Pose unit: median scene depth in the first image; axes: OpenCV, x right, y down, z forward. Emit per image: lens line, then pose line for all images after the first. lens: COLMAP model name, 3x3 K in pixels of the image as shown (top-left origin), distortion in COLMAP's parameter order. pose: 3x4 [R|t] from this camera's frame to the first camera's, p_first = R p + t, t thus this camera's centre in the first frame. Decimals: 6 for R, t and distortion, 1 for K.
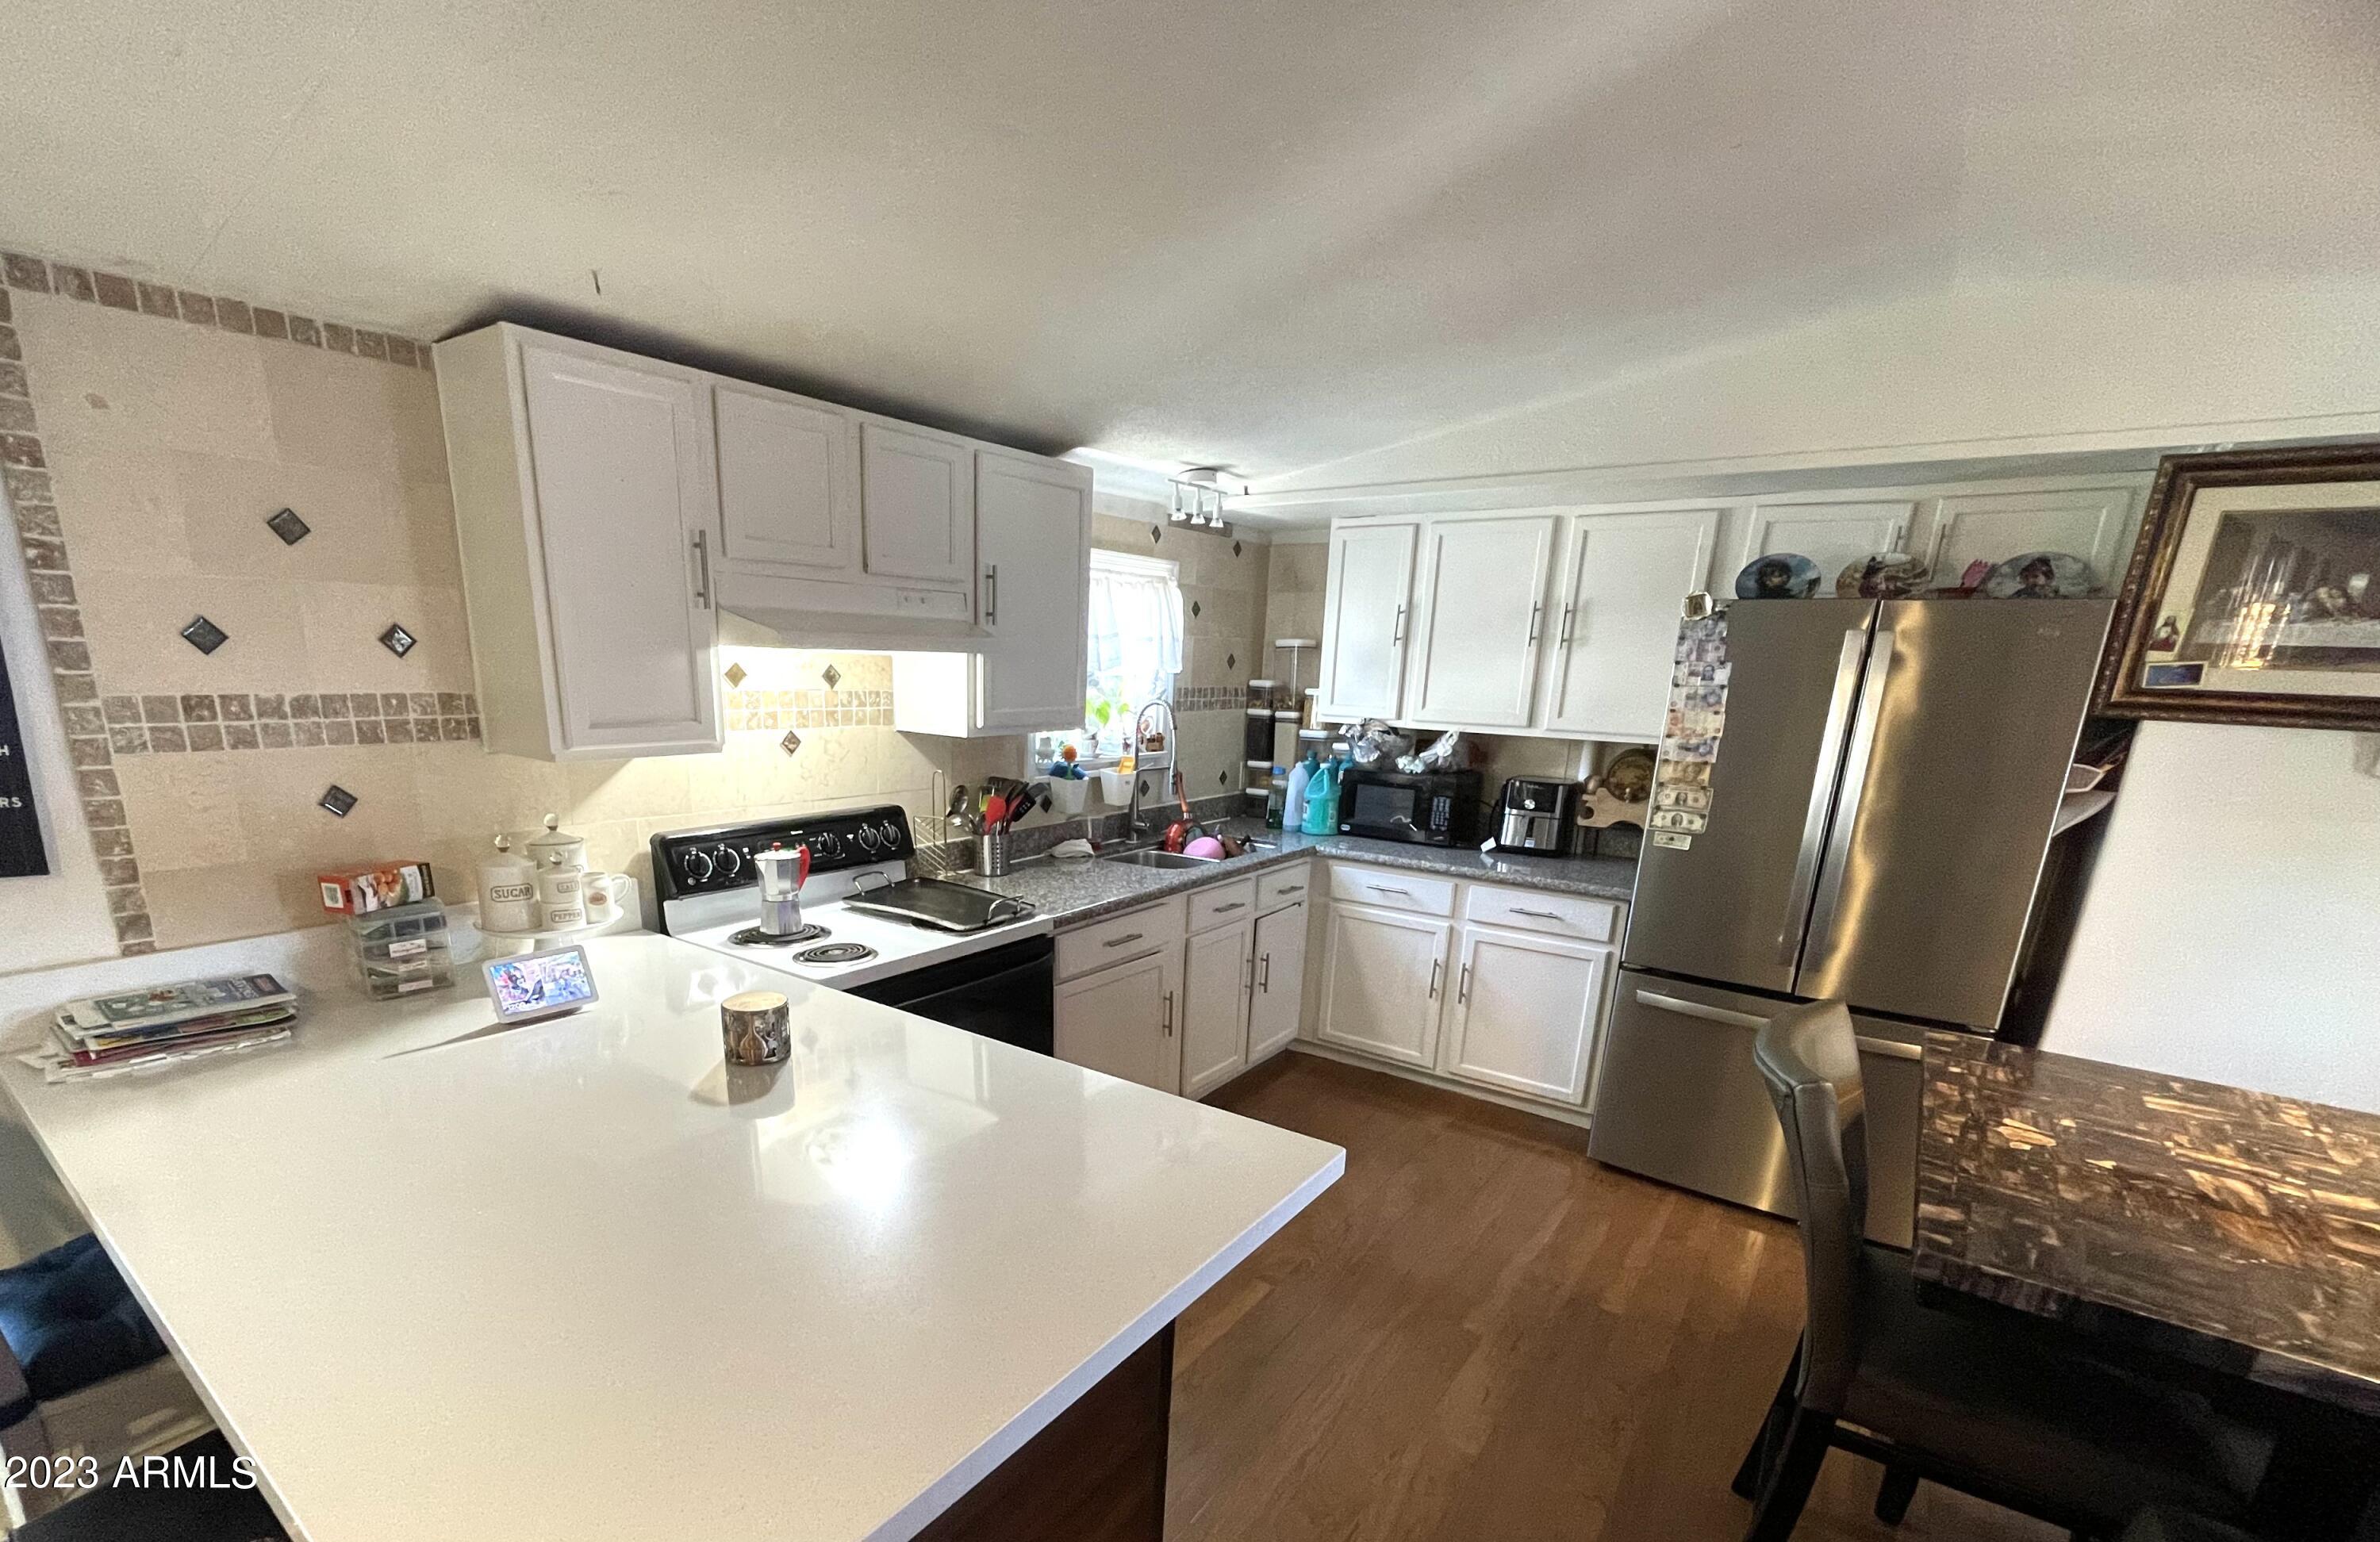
lens RADIAL K [[1033.6, 0, 1100.3], [0, 1033.6, 946.1], [0, 0, 1]] dist [-0.000530, -0.000436]
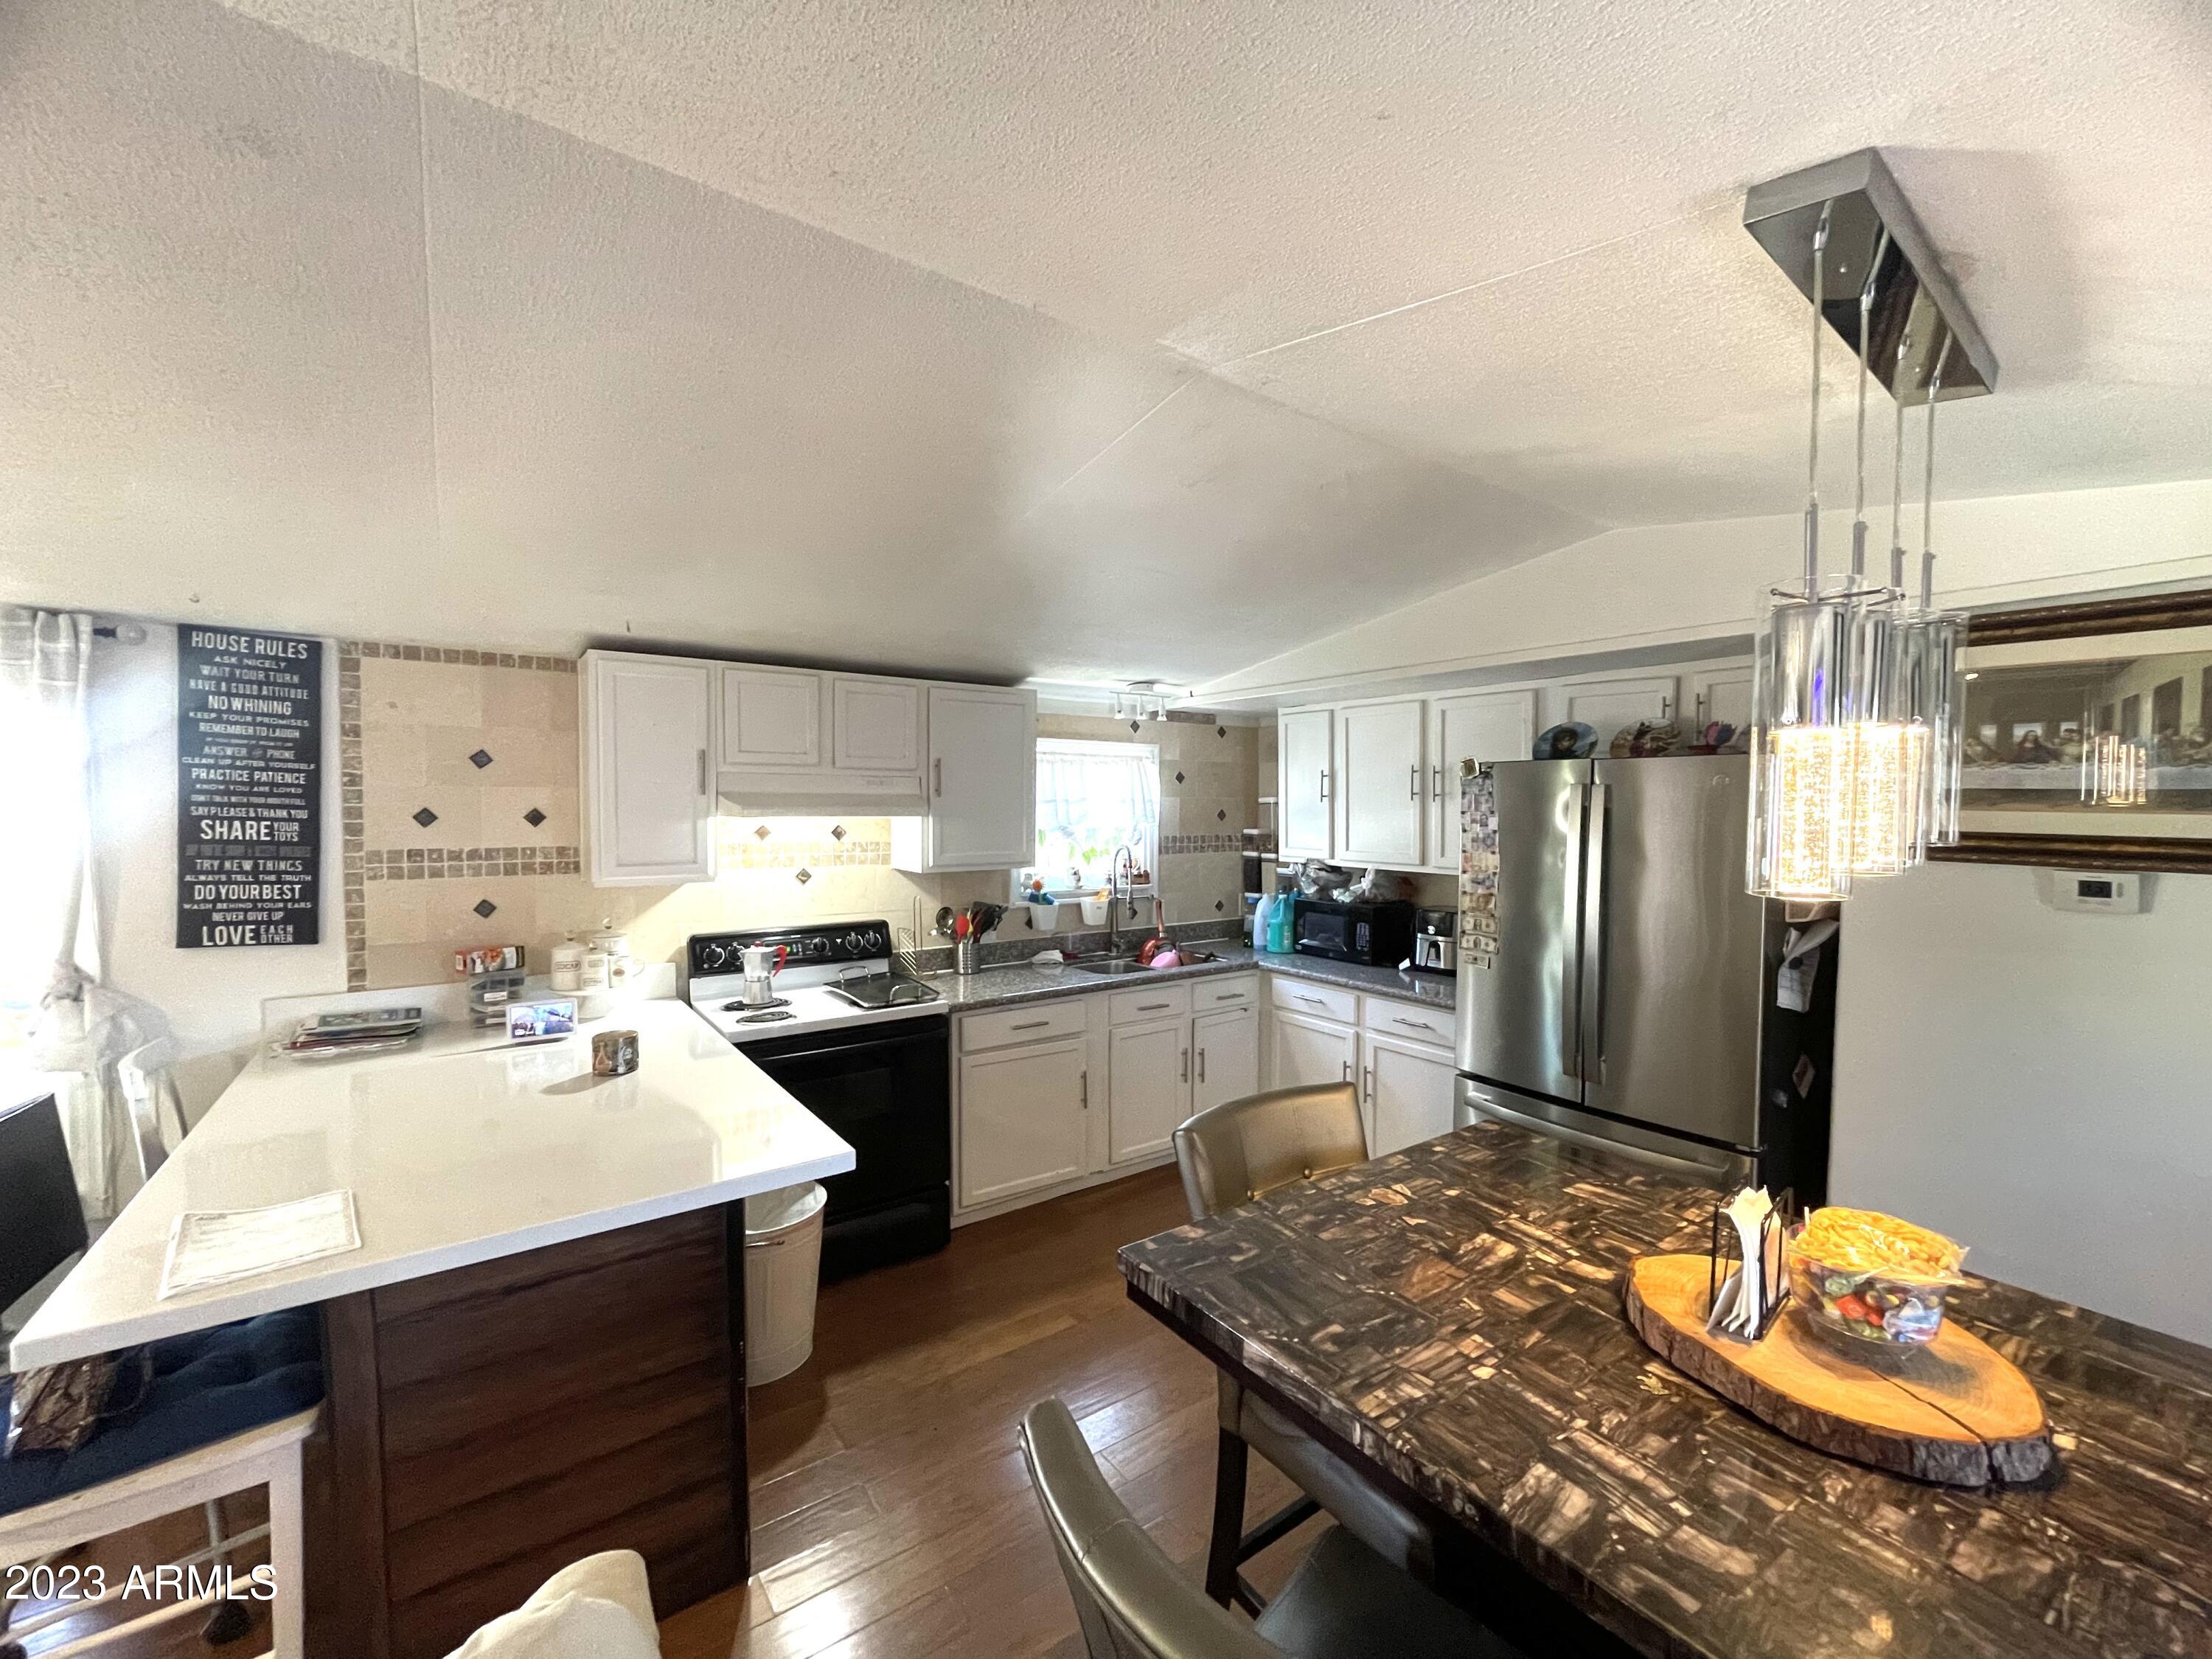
lens RADIAL K [[890.1, 0, 1109.2], [0, 890.1, 831.8], [0, 0, 1]] dist [-0.001713, -0.000100]
pose [[0.959345, -0.013149, -0.281928, 0.452331], [-0.056712, 0.969559, -0.238198, 0.019486], [0.276478, 0.244503, 0.929397, -0.078428]]
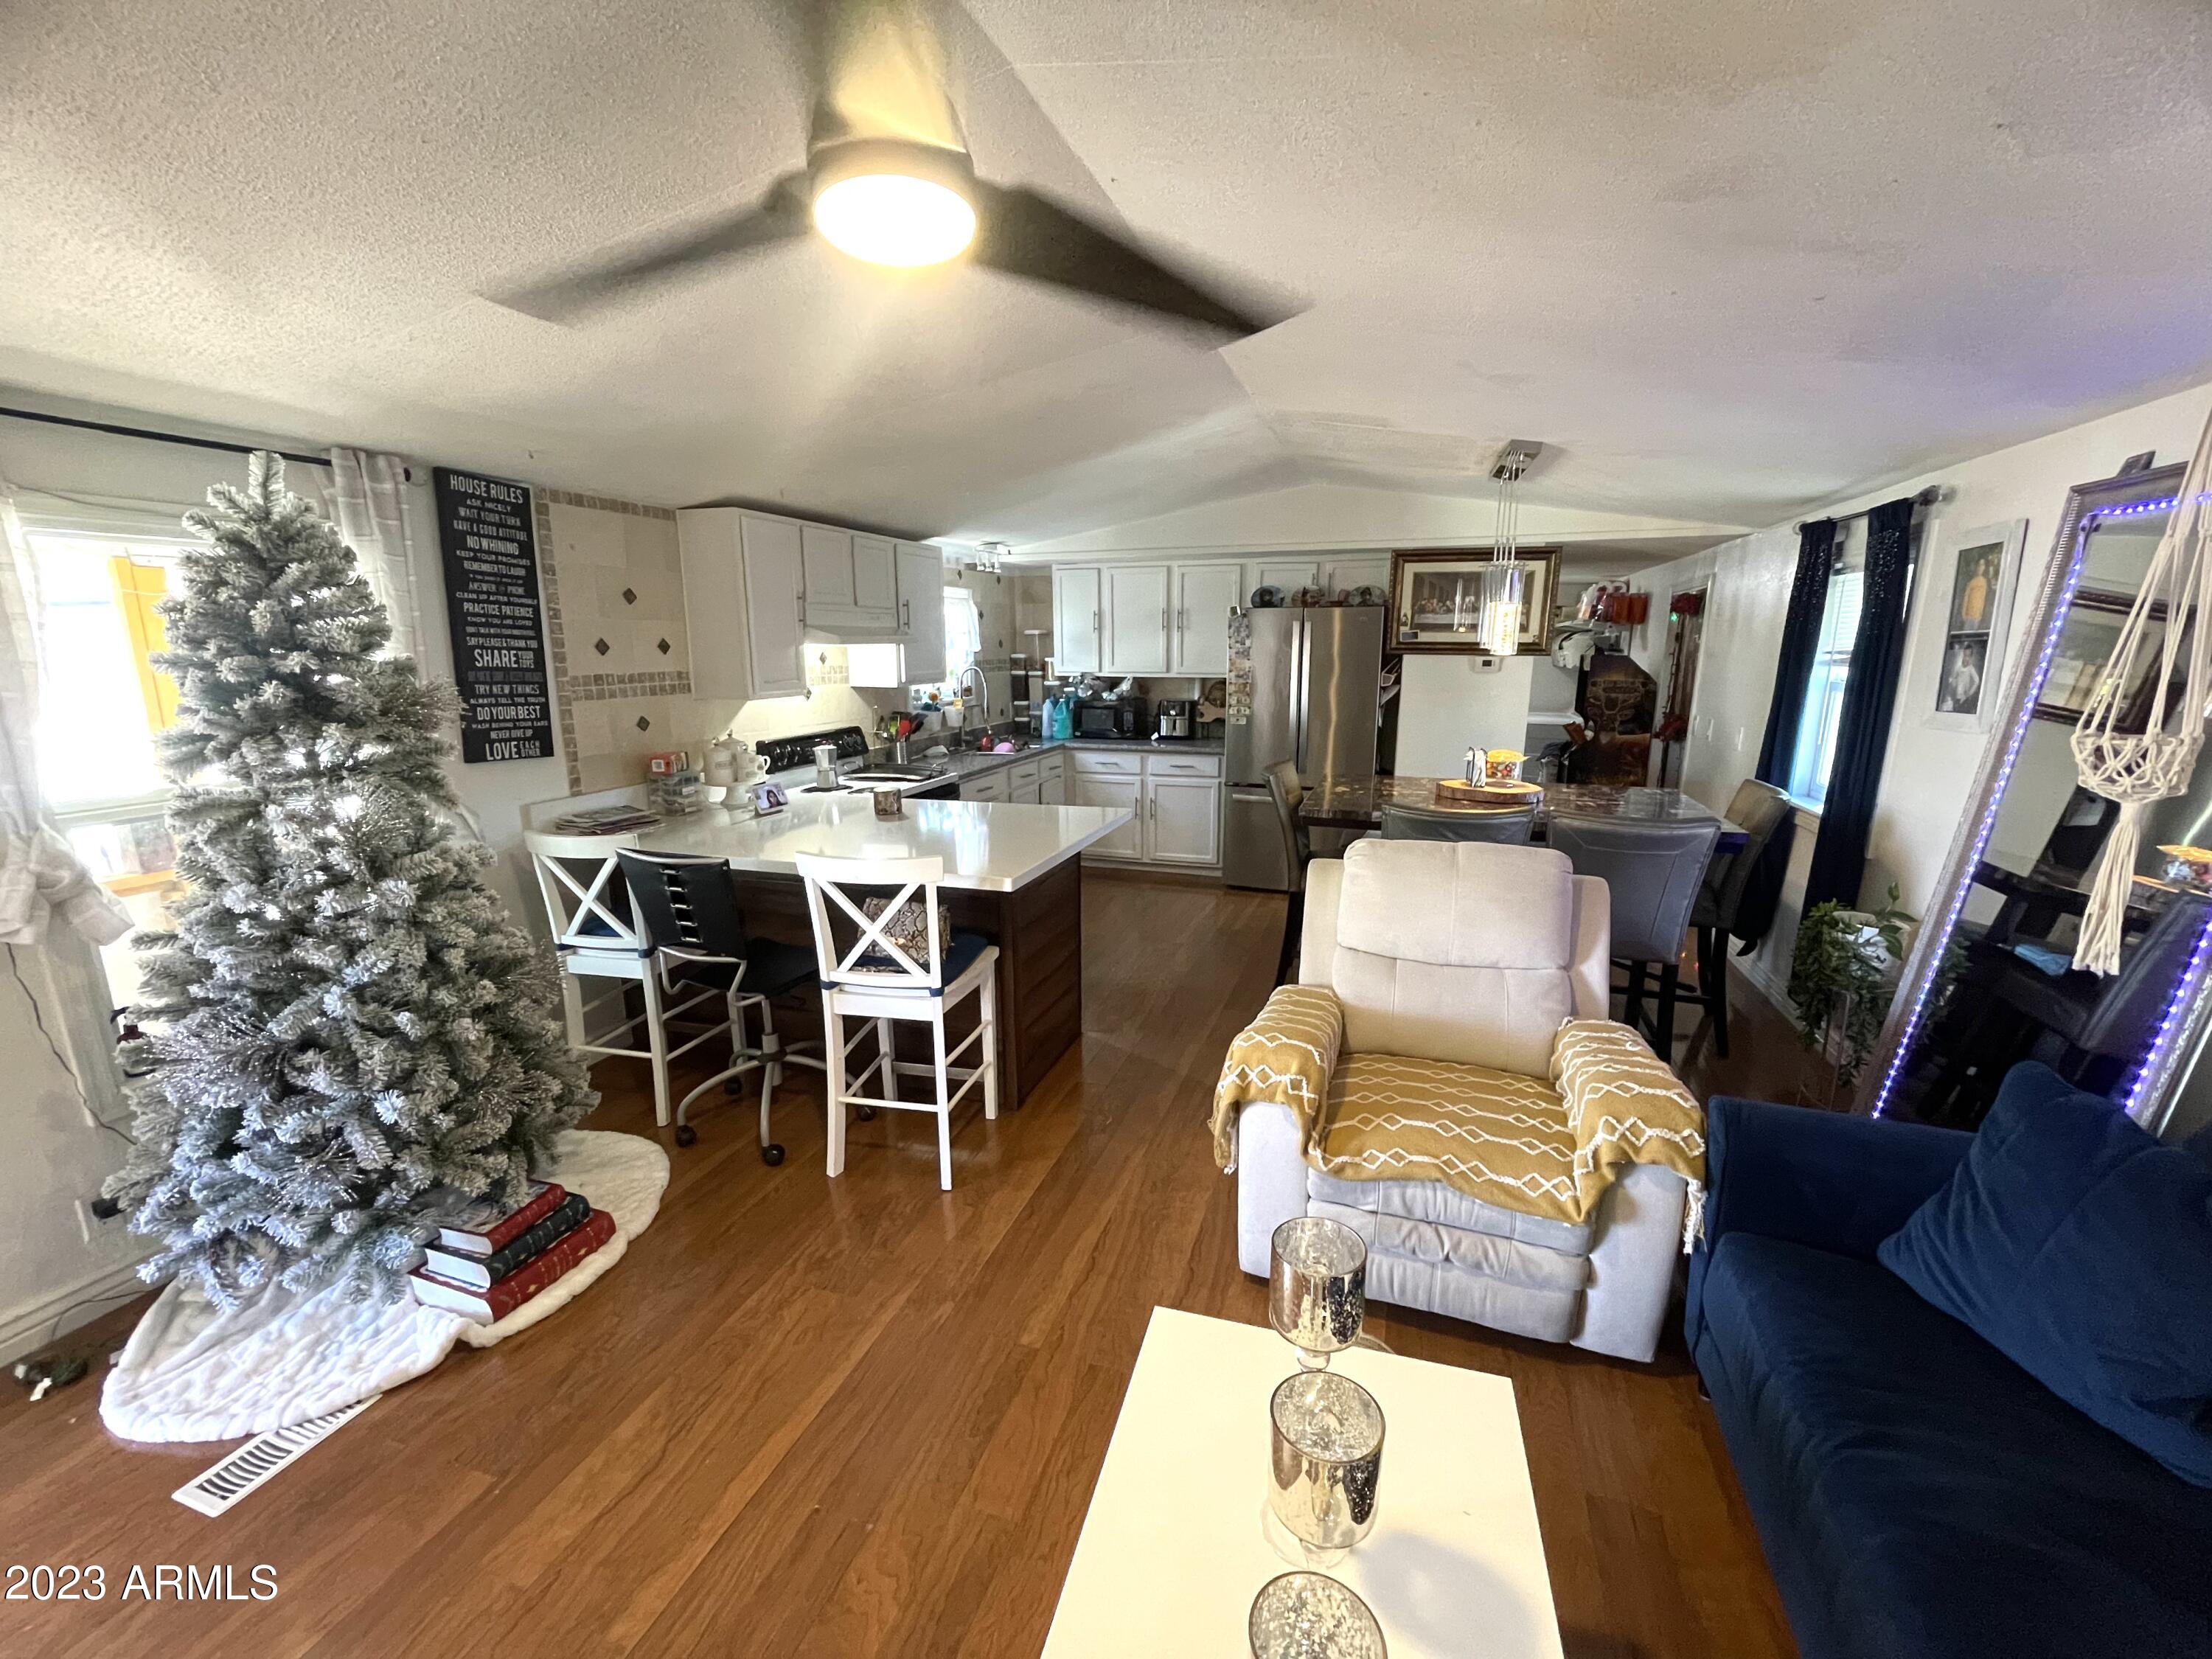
lens RADIAL K [[890.1, 0, 1098.4], [0, 890.1, 823.4], [0, 0, 1]] dist [-0.001713, -0.000100]
pose [[0.948460, -0.094073, 0.302612, -0.289549], [0.114975, 0.992008, -0.051977, 0.170615], [-0.295304, 0.084091, 0.951696, -0.634028]]
